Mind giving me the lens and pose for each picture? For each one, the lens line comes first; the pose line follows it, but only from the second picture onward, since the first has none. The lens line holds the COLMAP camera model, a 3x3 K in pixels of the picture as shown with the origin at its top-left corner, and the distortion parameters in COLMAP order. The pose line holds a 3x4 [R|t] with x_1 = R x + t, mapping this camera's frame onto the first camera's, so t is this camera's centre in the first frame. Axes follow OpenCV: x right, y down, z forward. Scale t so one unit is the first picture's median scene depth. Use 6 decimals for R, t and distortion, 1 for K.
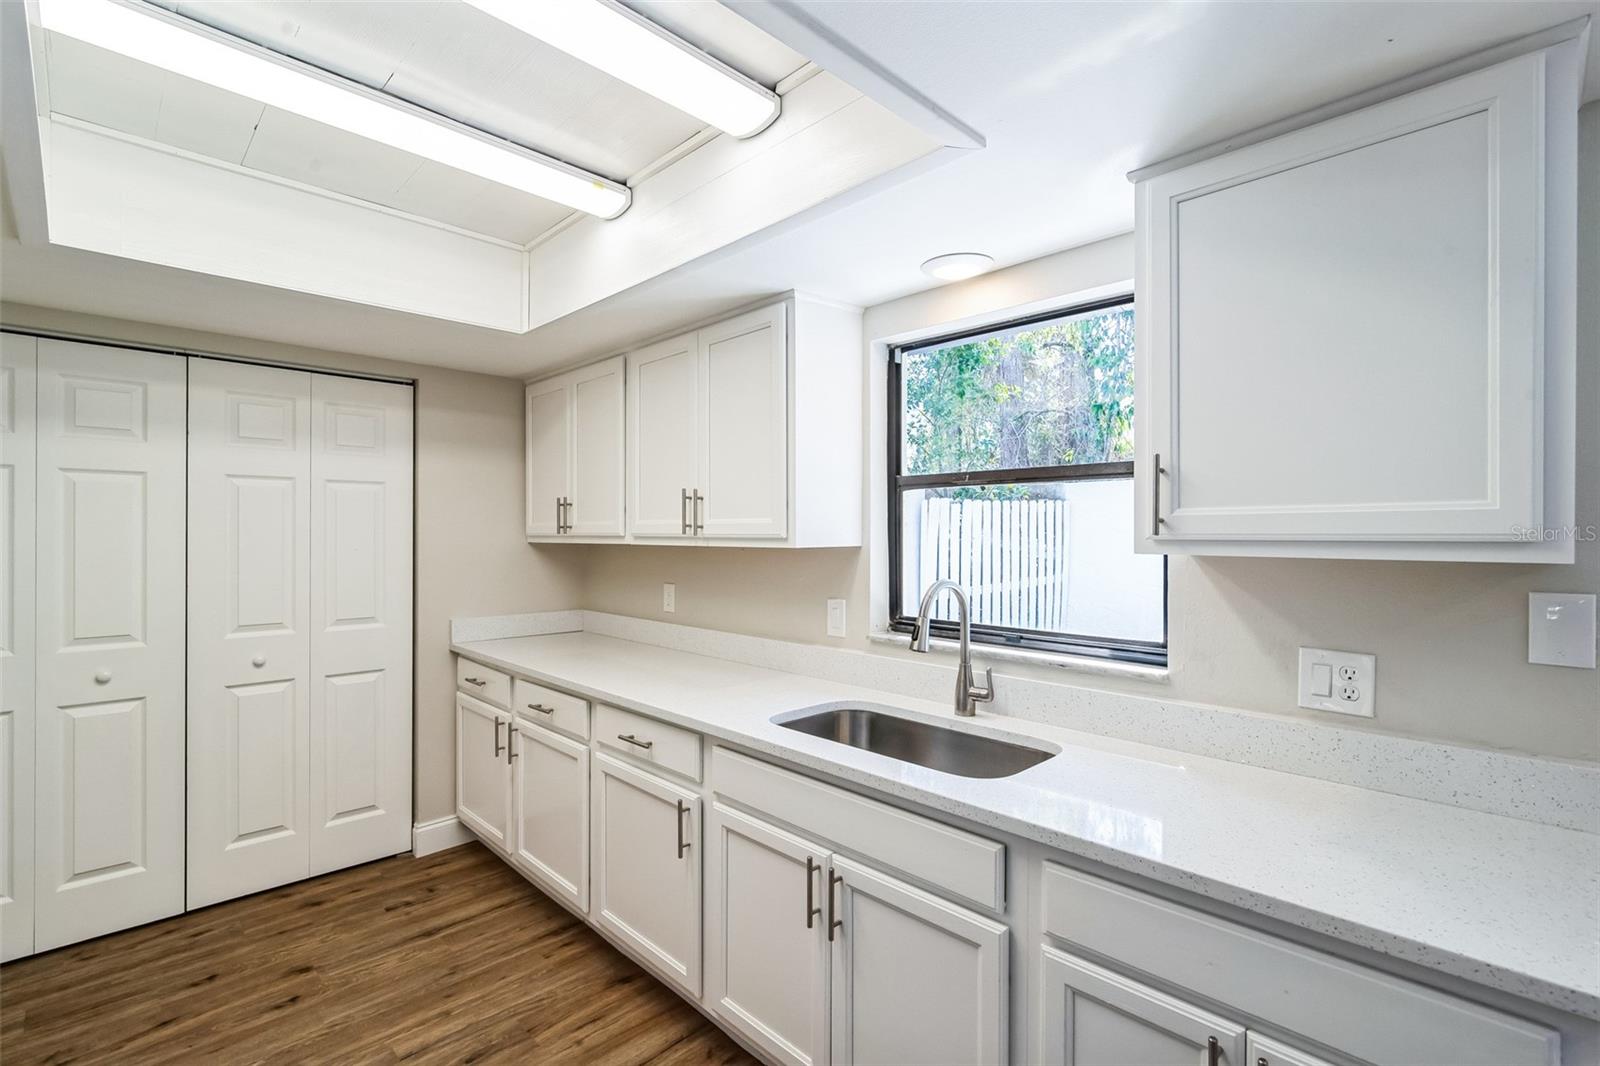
lens RADIAL K [[729.8, 0, 806.1], [0, 729.8, 537.7], [0, 0, 1]] dist [-0.004480, 0.001799]
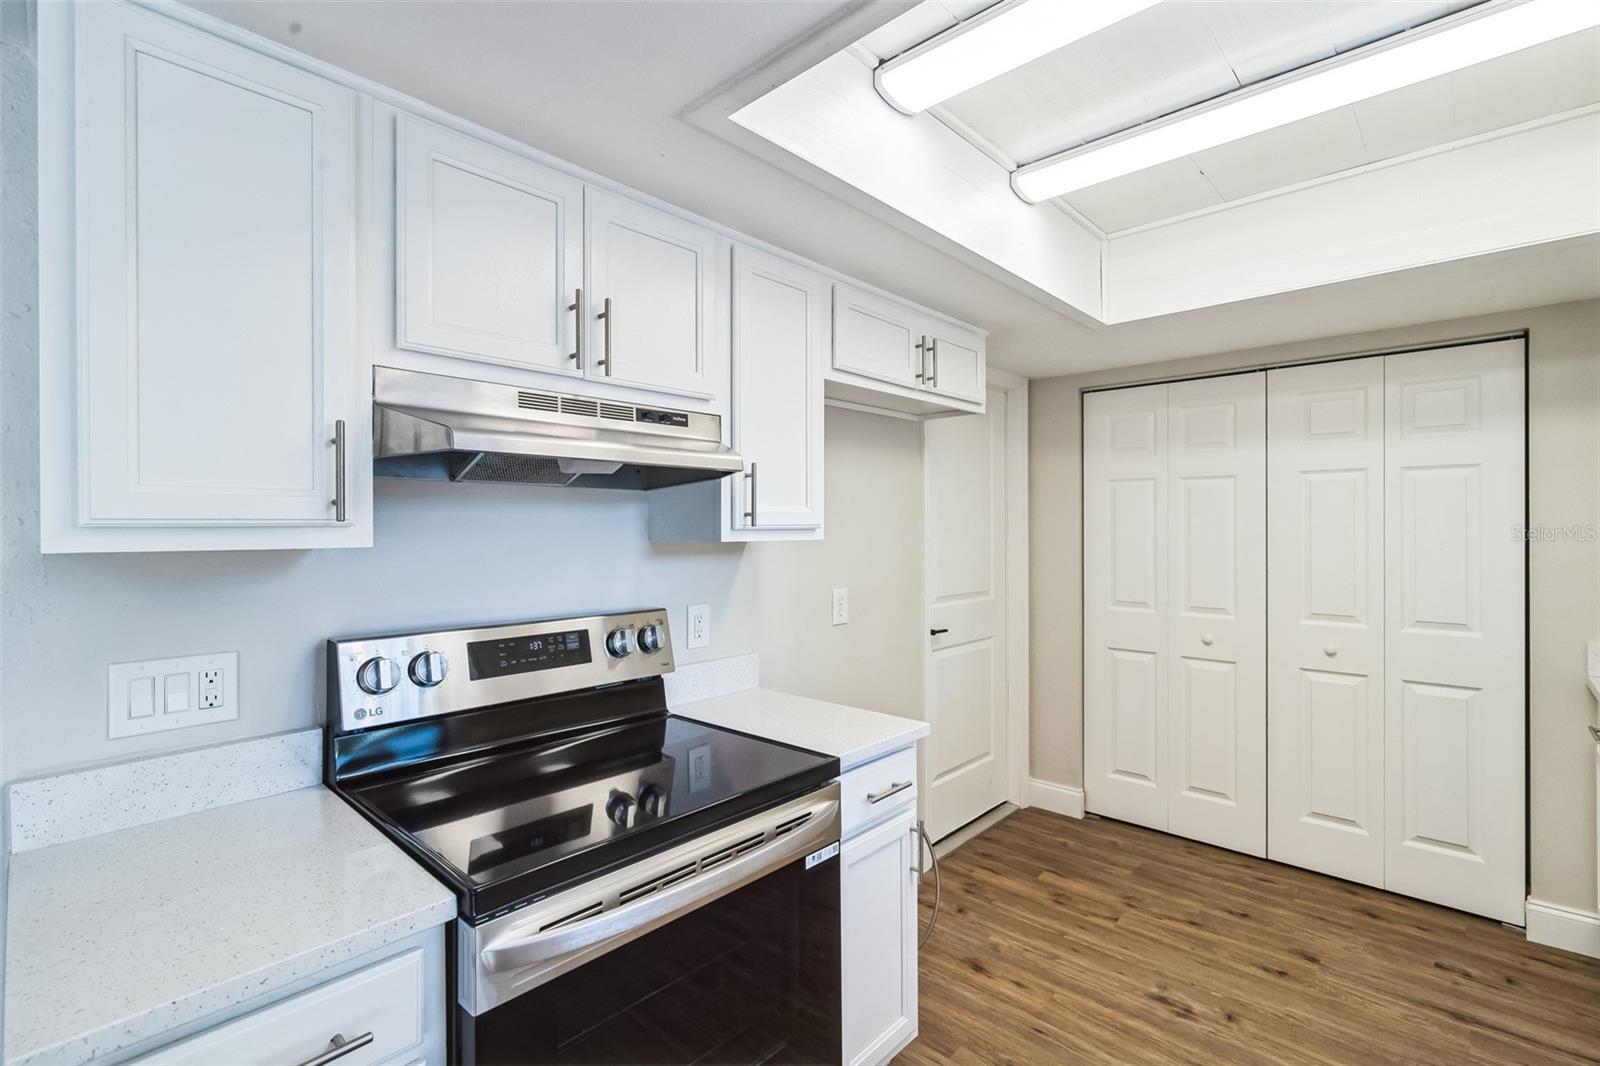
lens RADIAL K [[729.8, 0, 799.9], [0, 729.8, 528.2], [0, 0, 1]] dist [-0.004480, 0.001799]
pose [[0.041792, -0.000800, -0.999126, 0.266712], [-0.004175, 0.999991, -0.000975, 0.001765], [0.999118, 0.004212, 0.041788, 0.230301]]
